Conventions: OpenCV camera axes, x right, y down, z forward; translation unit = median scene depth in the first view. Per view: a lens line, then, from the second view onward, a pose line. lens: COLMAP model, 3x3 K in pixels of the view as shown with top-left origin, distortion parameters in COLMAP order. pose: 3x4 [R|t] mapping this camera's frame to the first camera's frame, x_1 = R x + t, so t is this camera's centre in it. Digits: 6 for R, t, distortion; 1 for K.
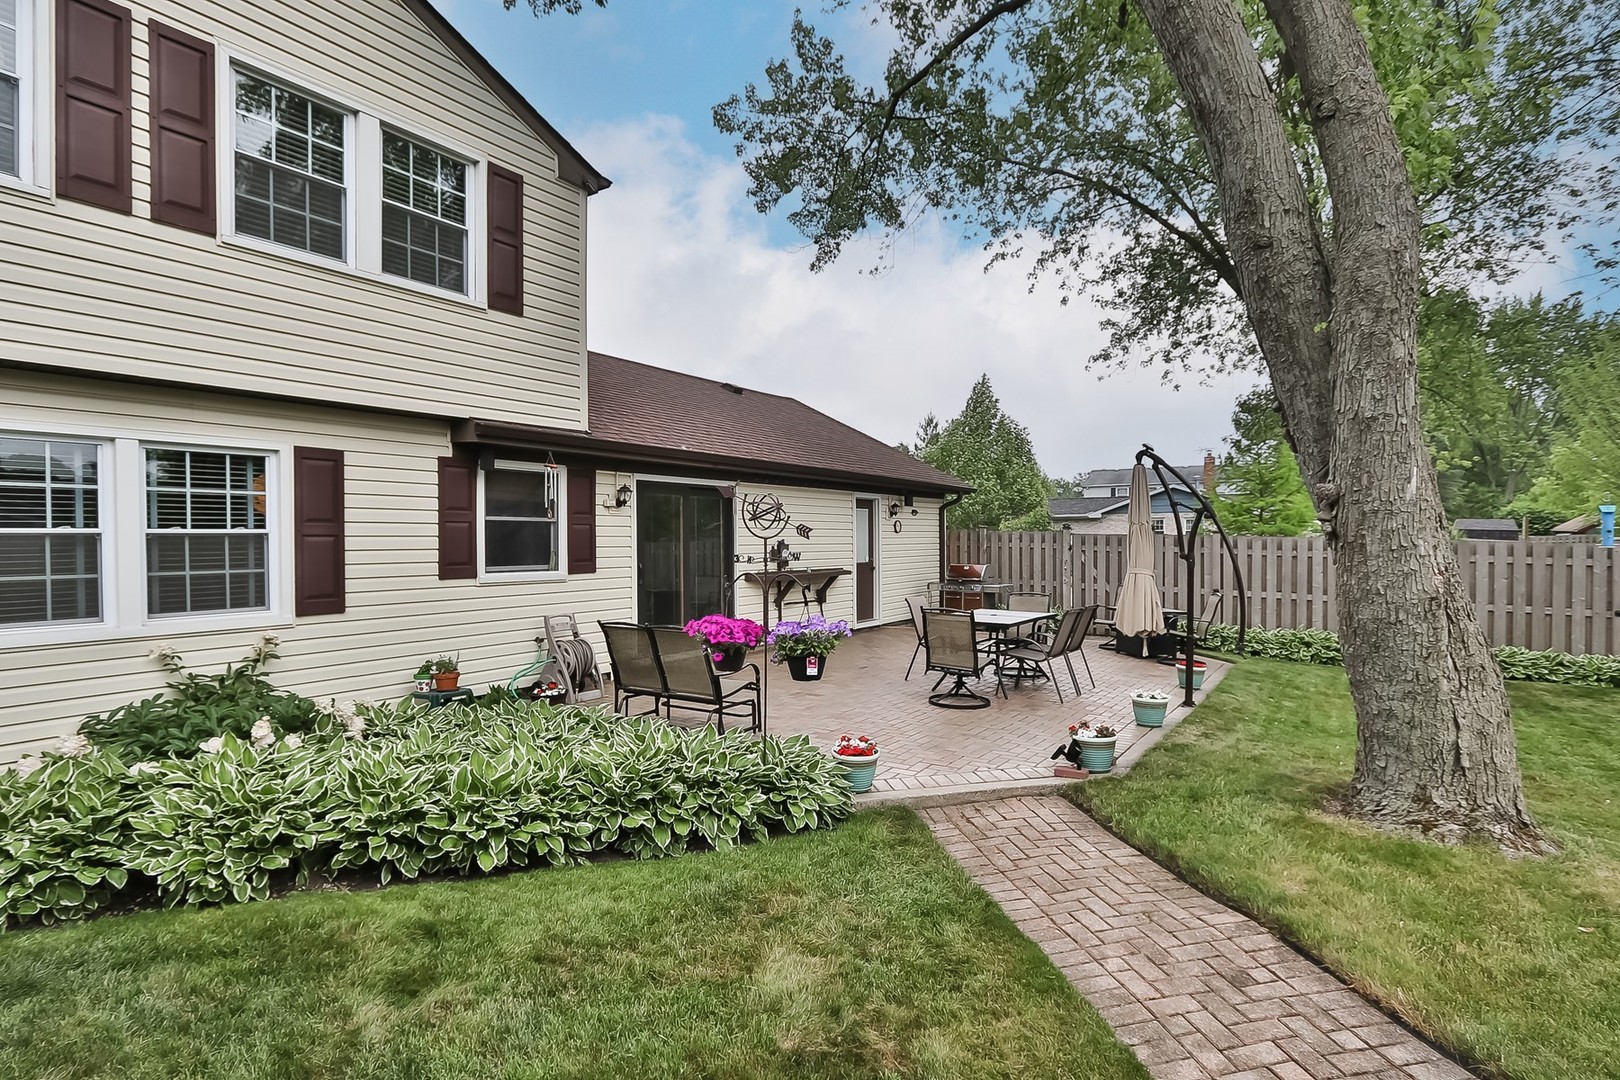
lens RADIAL K [[850.0, 0, 843.3], [0, 850.0, 557.1], [0, 0, 1]] dist [-0.017320, 0.002921]
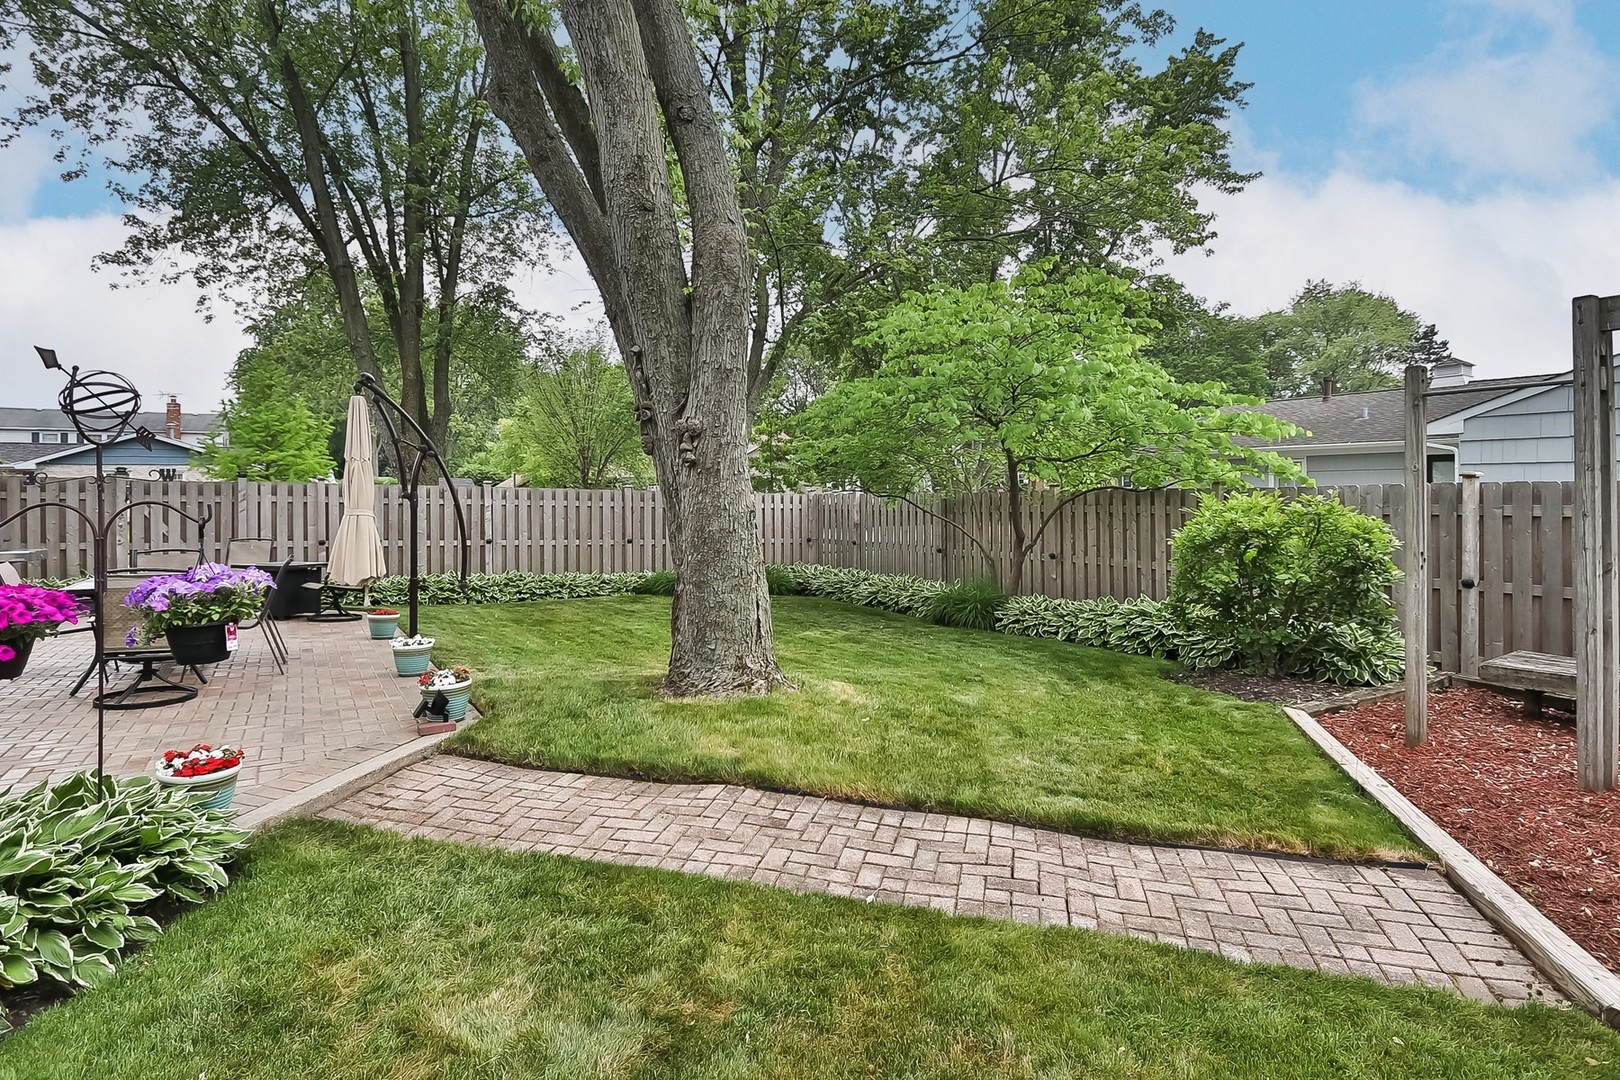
lens RADIAL K [[850.0, 0, 810.3], [0, 850.0, 489.7], [0, 0, 1]] dist [-0.017320, 0.002921]
pose [[0.443697, 0.002623, 0.896173, -0.371076], [0.028454, 0.999450, -0.017013, 0.032614], [-0.895725, 0.033048, 0.443379, 0.261231]]
